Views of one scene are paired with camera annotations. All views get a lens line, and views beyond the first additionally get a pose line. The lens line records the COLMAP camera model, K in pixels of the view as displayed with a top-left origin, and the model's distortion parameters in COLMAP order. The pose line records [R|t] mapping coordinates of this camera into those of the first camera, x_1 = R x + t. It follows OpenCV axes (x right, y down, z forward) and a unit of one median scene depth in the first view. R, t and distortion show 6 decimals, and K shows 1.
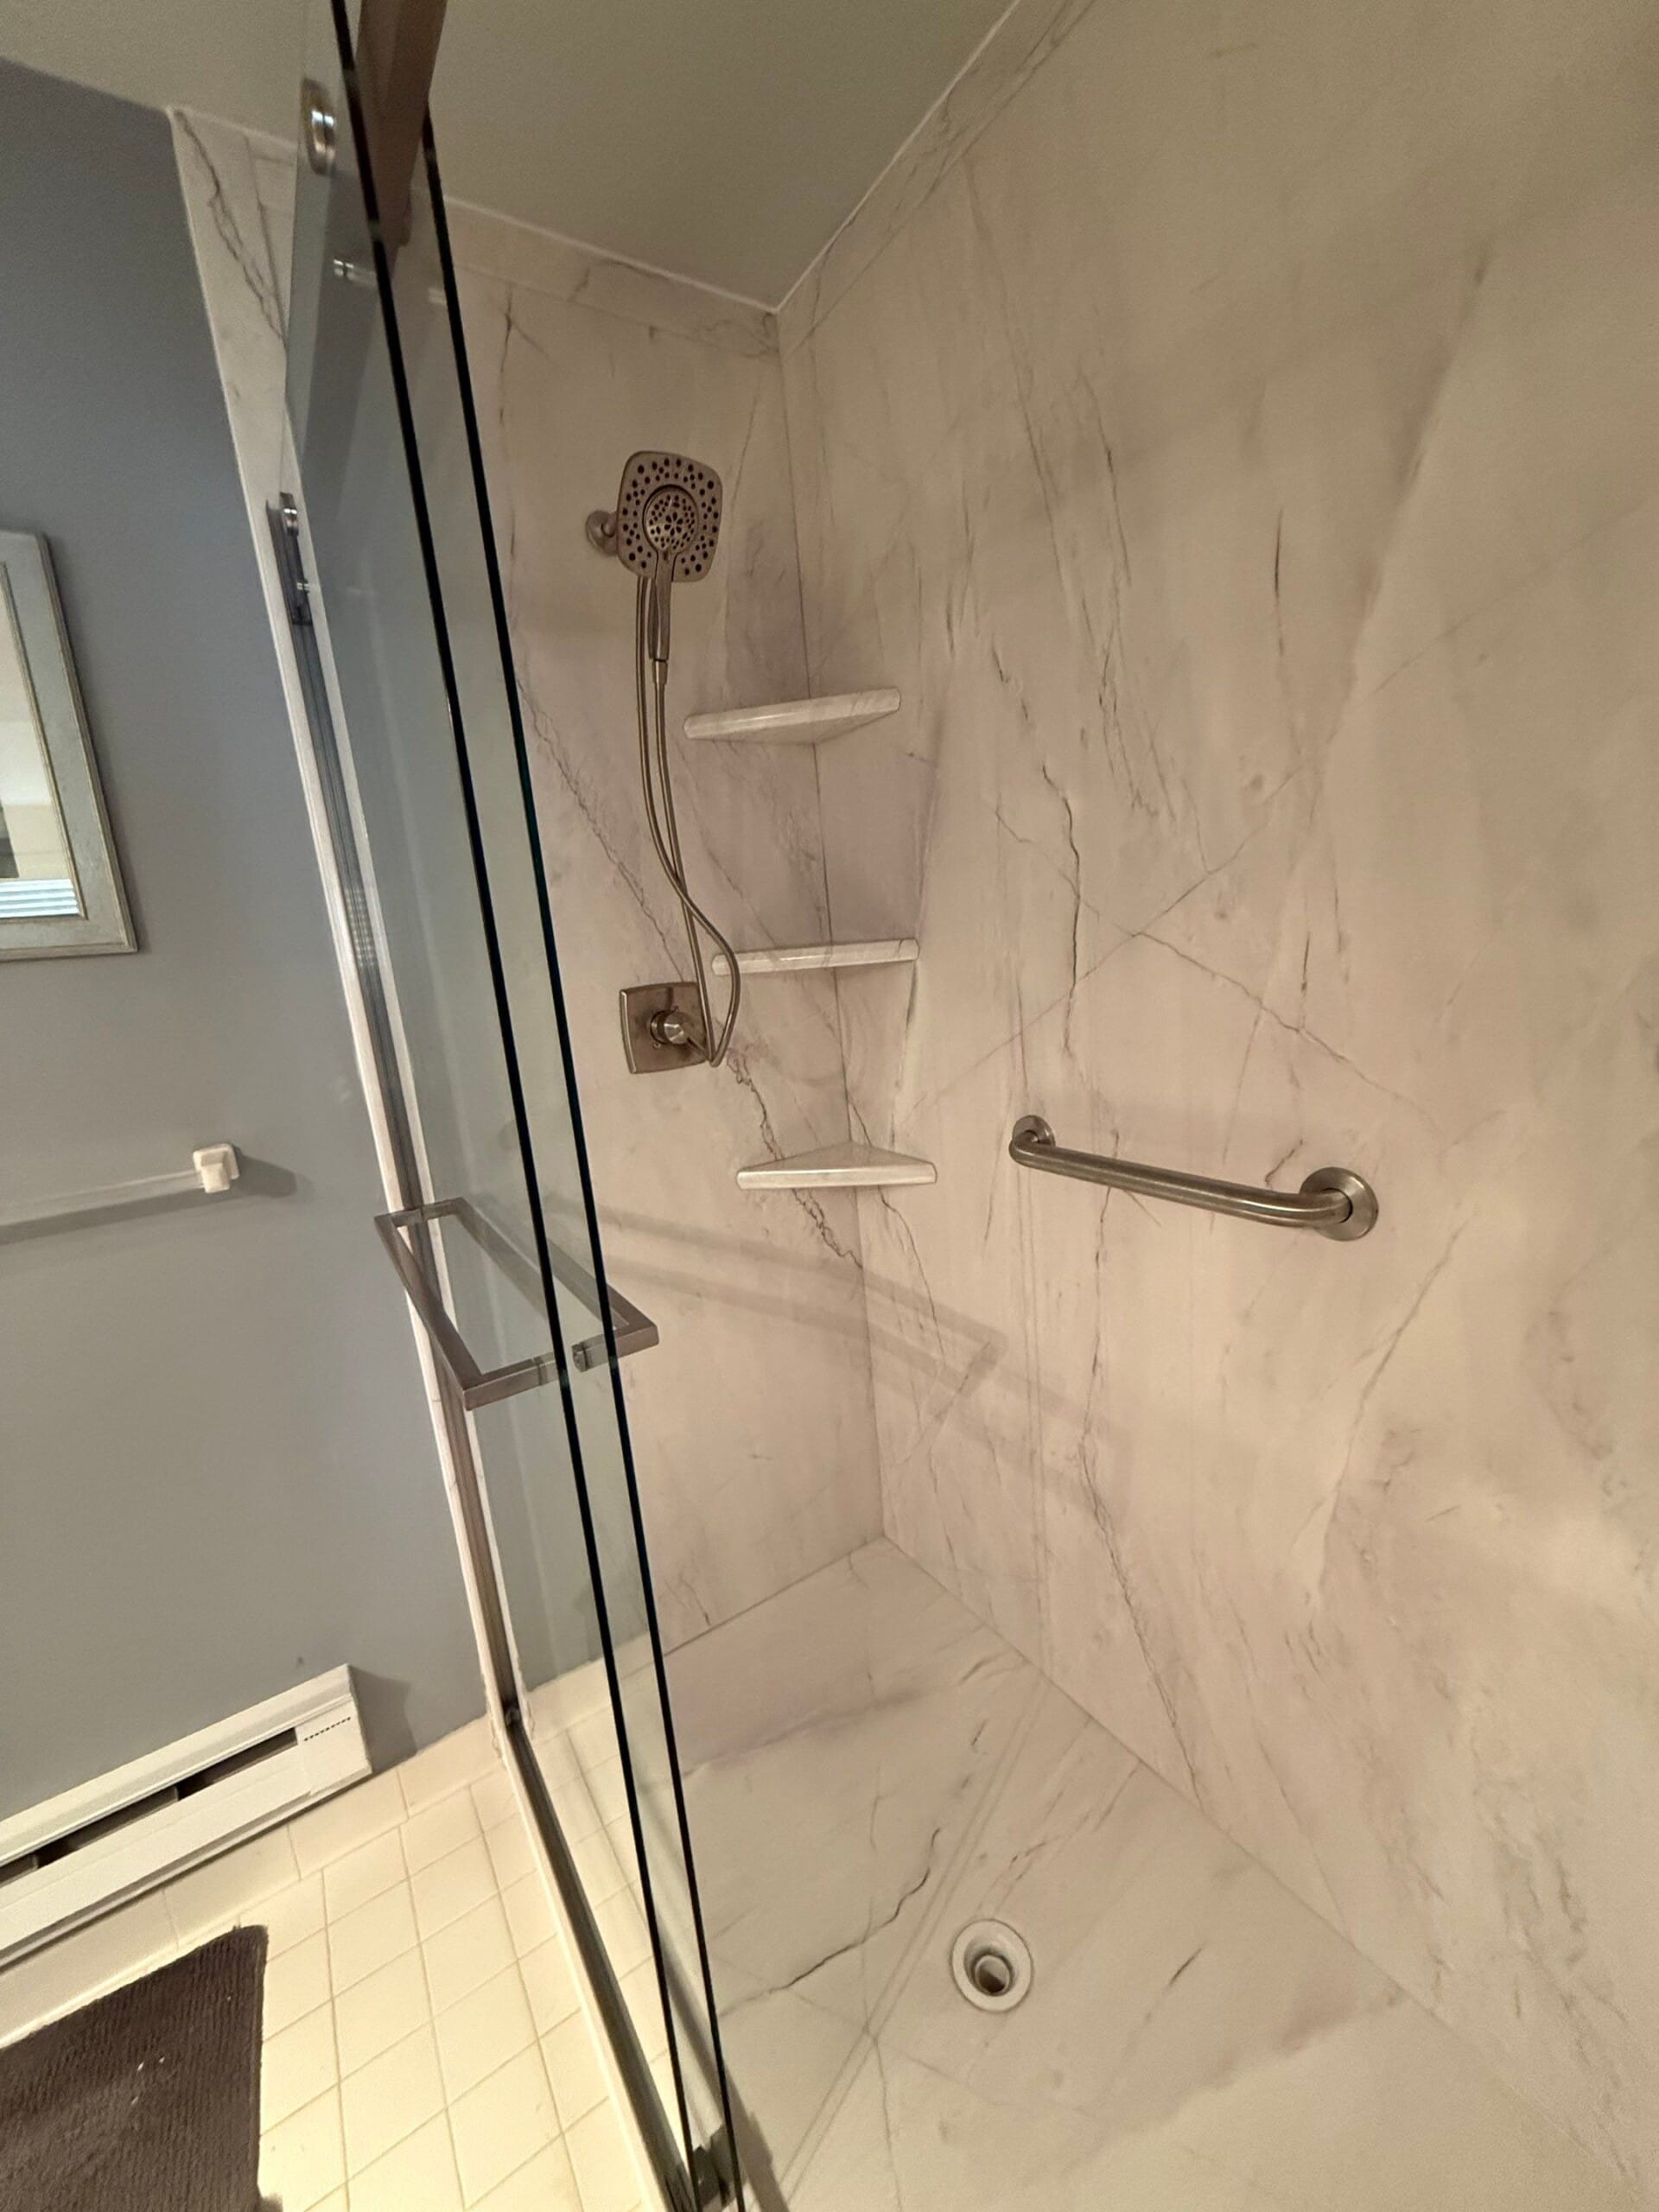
lens RADIAL K [[868.6, 0, 824.5], [0, 868.6, 1104.3], [0, 0, 1]] dist [0.000459, 0.000358]
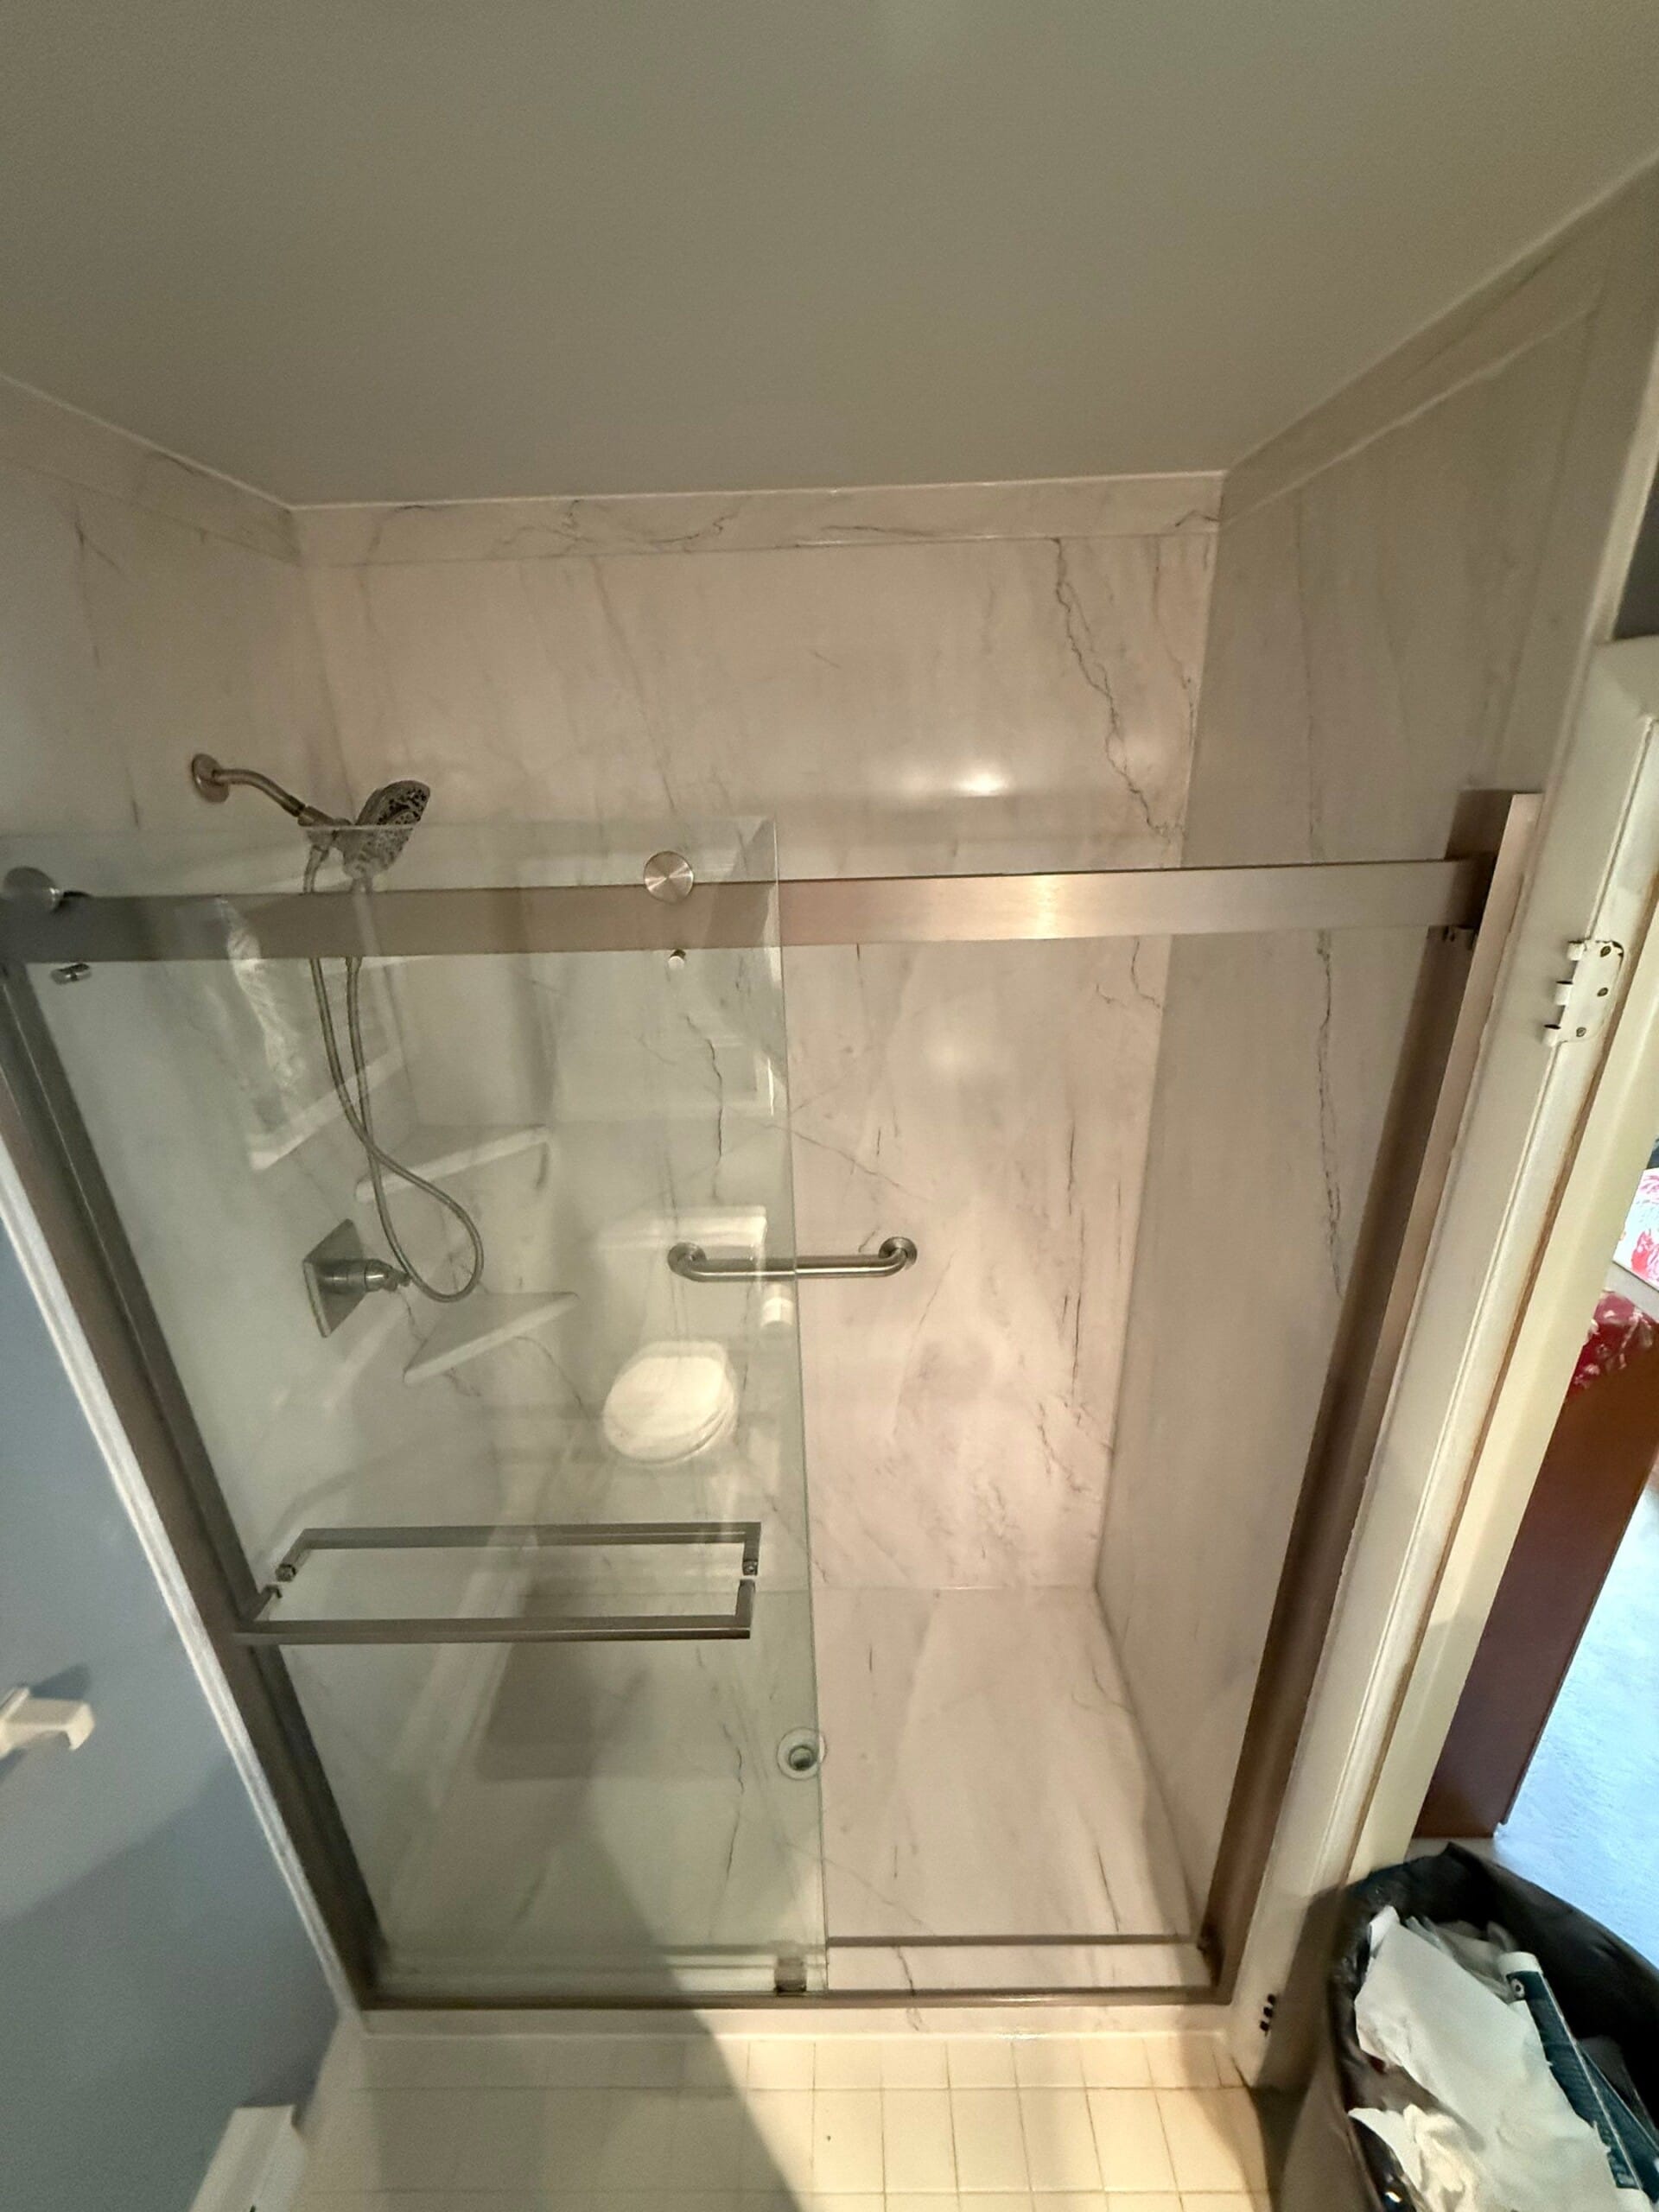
lens RADIAL K [[868.6, 0, 824.5], [0, 868.6, 1104.3], [0, 0, 1]] dist [0.000459, 0.000358]
pose [[0.553306, -0.240402, 0.797533, -0.859913], [0.145431, 0.970623, 0.191681, -0.539332], [-0.820184, 0.009928, 0.572013, 0.024273]]
